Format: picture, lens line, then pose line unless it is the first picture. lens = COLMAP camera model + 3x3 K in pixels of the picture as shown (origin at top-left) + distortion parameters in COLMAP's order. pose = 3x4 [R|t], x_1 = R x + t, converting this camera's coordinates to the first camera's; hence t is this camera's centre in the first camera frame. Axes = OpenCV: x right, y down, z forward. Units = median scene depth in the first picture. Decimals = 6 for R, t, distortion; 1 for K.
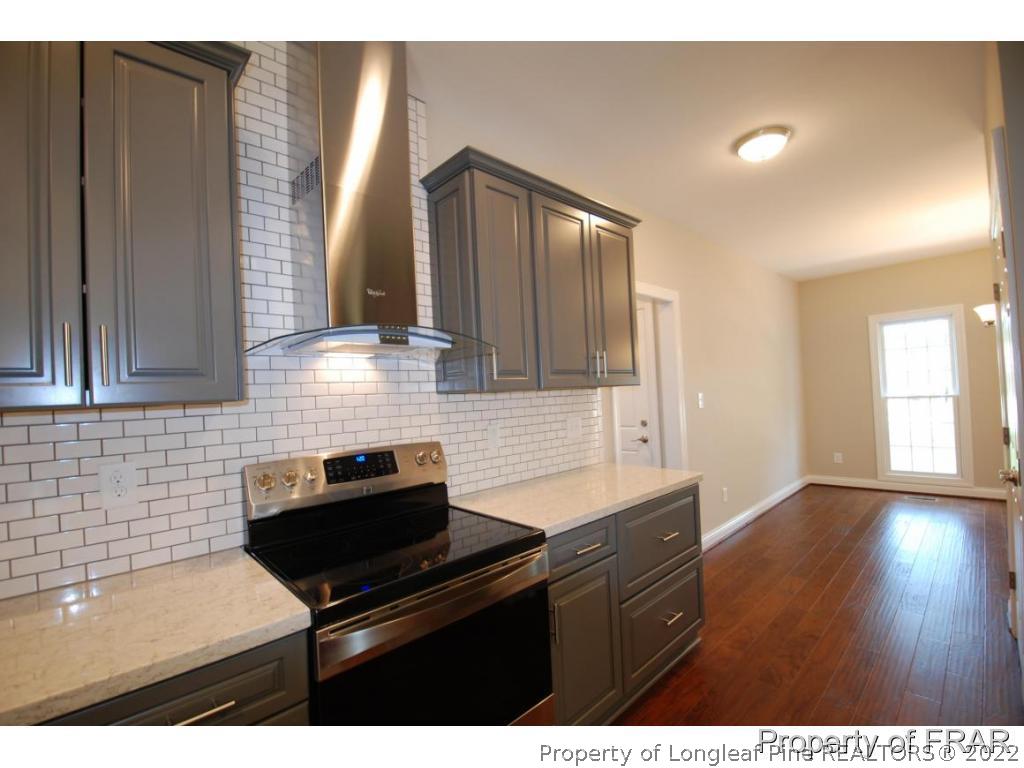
lens RADIAL K [[452.3, 0, 512.0], [0, 452.3, 384.0], [0, 0, 1]] dist [0.026723, -0.030052]
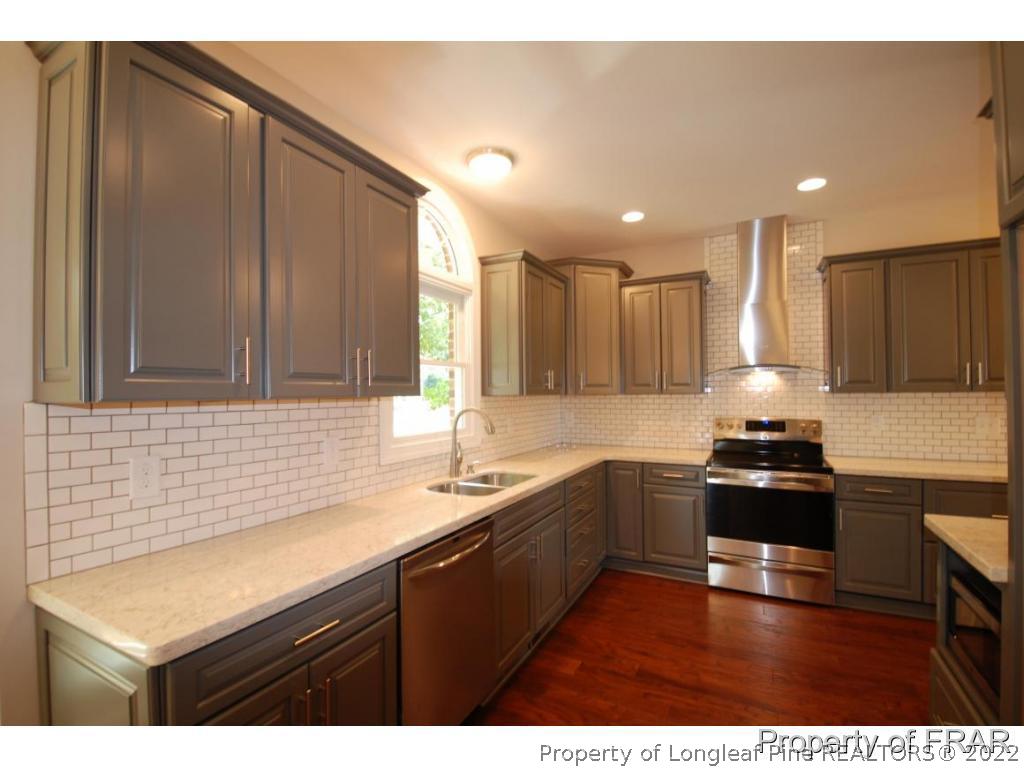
lens RADIAL K [[471.6, 0, 512.0], [0, 471.6, 384.0], [0, 0, 1]] dist [-0.000660, -0.000179]
pose [[0.325617, 0.023534, -0.945209, 1.246189], [0.013553, 0.999471, 0.029554, -0.086846], [0.945405, -0.022434, 0.325126, -0.754388]]
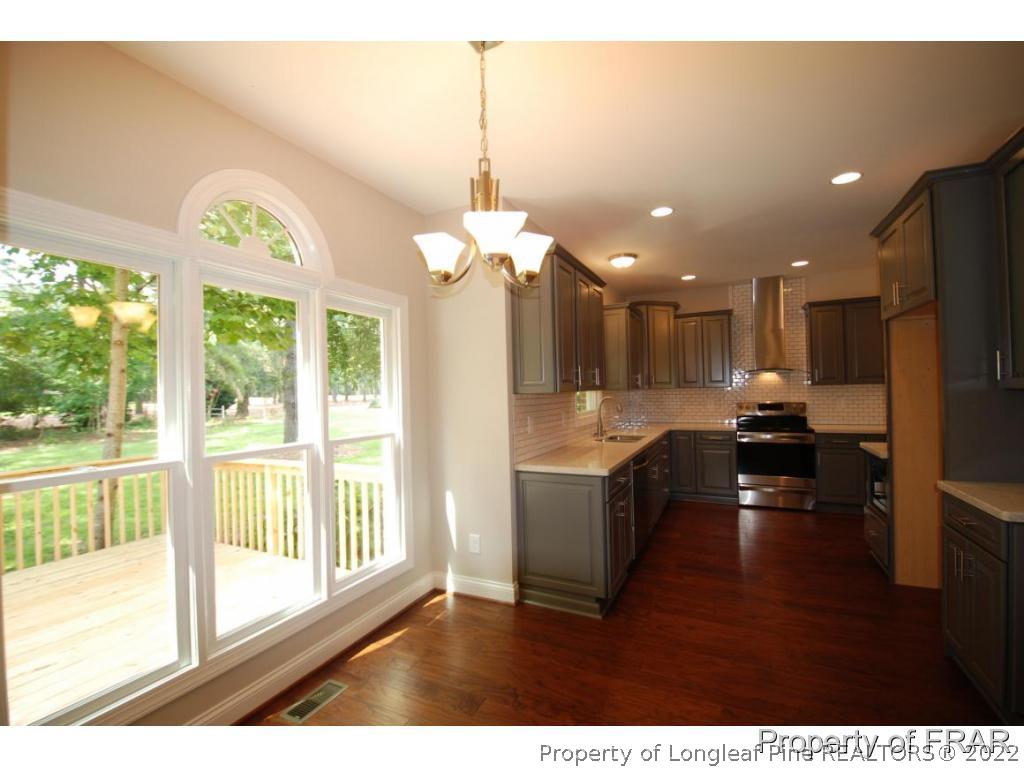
lens RADIAL K [[452.3, 0, 512.0], [0, 452.3, 384.0], [0, 0, 1]] dist [0.026723, -0.030052]
pose [[0.351117, 0.023673, -0.936032, 1.964955], [0.027626, 0.998983, 0.035628, -0.145854], [0.935924, -0.038368, 0.350106, -1.794836]]
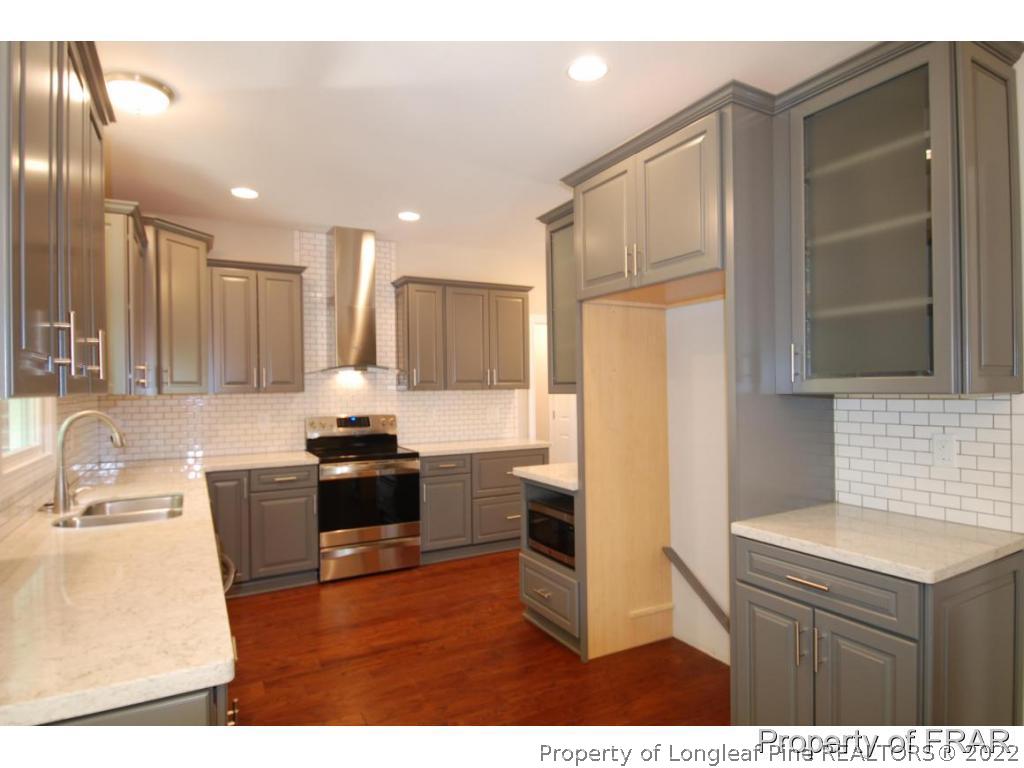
lens RADIAL K [[578.4, 0, 512.0], [0, 578.4, 384.0], [0, 0, 1]] dist [0.022677, -0.026210]
pose [[0.968088, 0.030080, -0.248799, 1.048284], [-0.025222, 0.999424, 0.022690, -0.086072], [0.249338, -0.015691, 0.968289, -1.455553]]
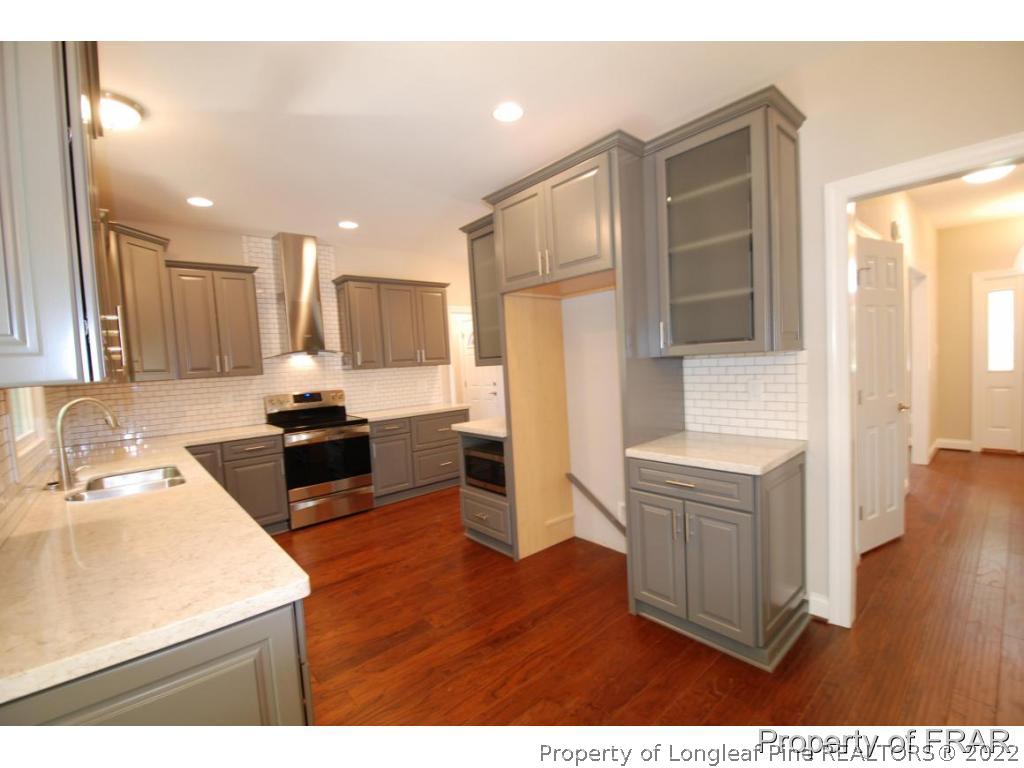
lens RADIAL K [[452.3, 0, 512.0], [0, 452.3, 384.0], [0, 0, 1]] dist [0.026723, -0.030052]
pose [[0.999037, -0.009114, -0.042927, 0.926387], [0.012197, 0.997322, 0.072116, -0.075547], [0.042155, -0.072570, 0.996472, -1.514352]]
